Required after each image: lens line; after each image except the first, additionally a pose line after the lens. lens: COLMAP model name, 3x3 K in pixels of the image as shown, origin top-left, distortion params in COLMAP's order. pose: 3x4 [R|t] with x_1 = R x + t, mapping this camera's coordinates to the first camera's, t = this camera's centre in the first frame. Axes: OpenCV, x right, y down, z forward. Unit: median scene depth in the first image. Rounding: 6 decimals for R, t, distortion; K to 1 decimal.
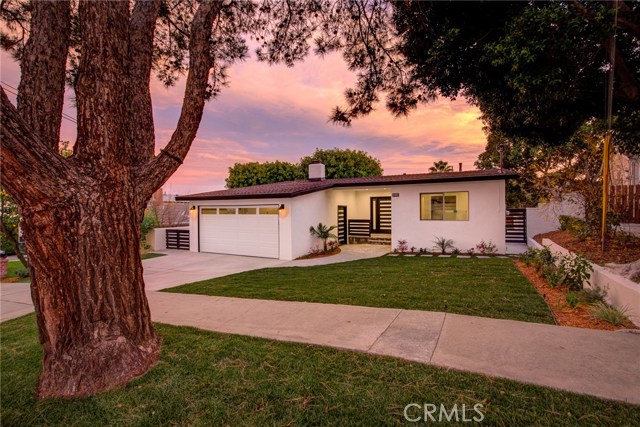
lens RADIAL K [[313.7, 0, 312.0], [0, 313.7, 213.5], [0, 0, 1]] dist [-0.000136, 0.019457]
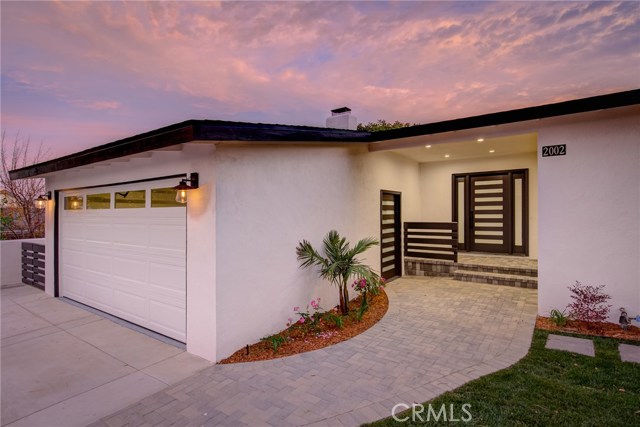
lens RADIAL K [[333.1, 0, 317.4], [0, 333.1, 221.4], [0, 0, 1]] dist [0.033514, -0.015013]
pose [[0.993713, -0.000156, -0.111955, 0.057773], [0.002294, 0.999817, 0.018973, 0.010744], [0.111932, -0.019110, 0.993532, 0.652826]]
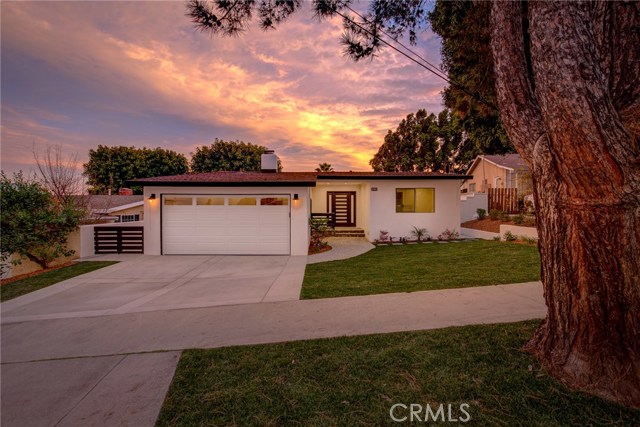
lens RADIAL K [[307.1, 0, 320.0], [0, 307.1, 213.5], [0, 0, 1]] dist [-0.001697, 0.000213]
pose [[0.870891, -0.000930, 0.491475, -0.443654], [-0.001139, 0.999992, 0.003910, 0.021582], [-0.491475, -0.003965, 0.870883, 0.183987]]
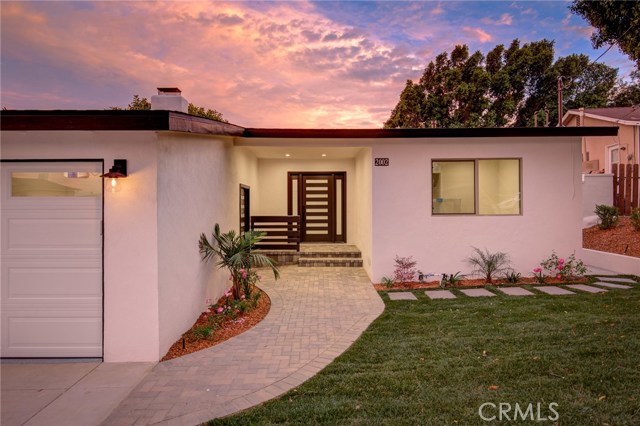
lens RADIAL K [[383.1, 0, 317.6], [0, 383.1, 204.9], [0, 0, 1]] dist [0.003176, 0.001095]
pose [[0.872313, 0.005480, 0.488917, -0.103267], [0.002132, 0.999885, -0.015011, 0.014593], [-0.488943, 0.014136, 0.872201, 0.586445]]
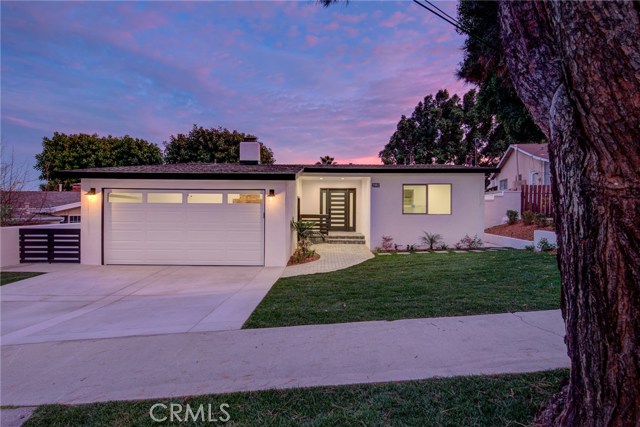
lens RADIAL K [[361.2, 0, 319.3], [0, 361.2, 213.9], [0, 0, 1]] dist [0.026811, -0.020766]
pose [[0.880534, 0.008526, 0.473906, -0.368987], [-0.007965, 0.999963, -0.003190, 0.026696], [-0.473915, -0.000966, 0.880570, 0.206061]]
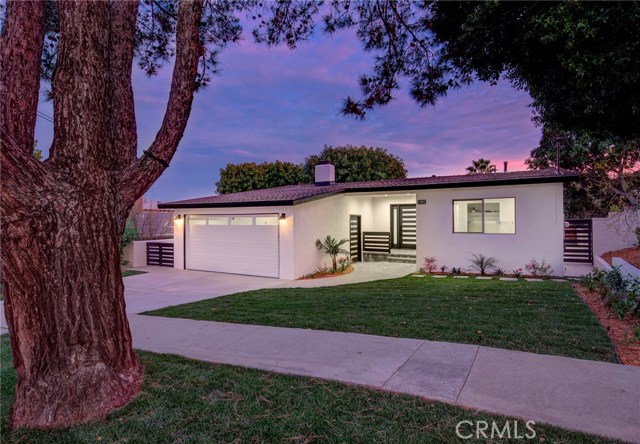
lens RADIAL K [[380.8, 0, 296.0], [0, 380.8, 223.1], [0, 0, 1]] dist [0.038664, -0.000556]
pose [[0.998113, 0.003380, -0.061305, 0.002436], [-0.003559, 0.999990, -0.002809, -0.000273], [0.061295, 0.003022, 0.998115, -0.012432]]
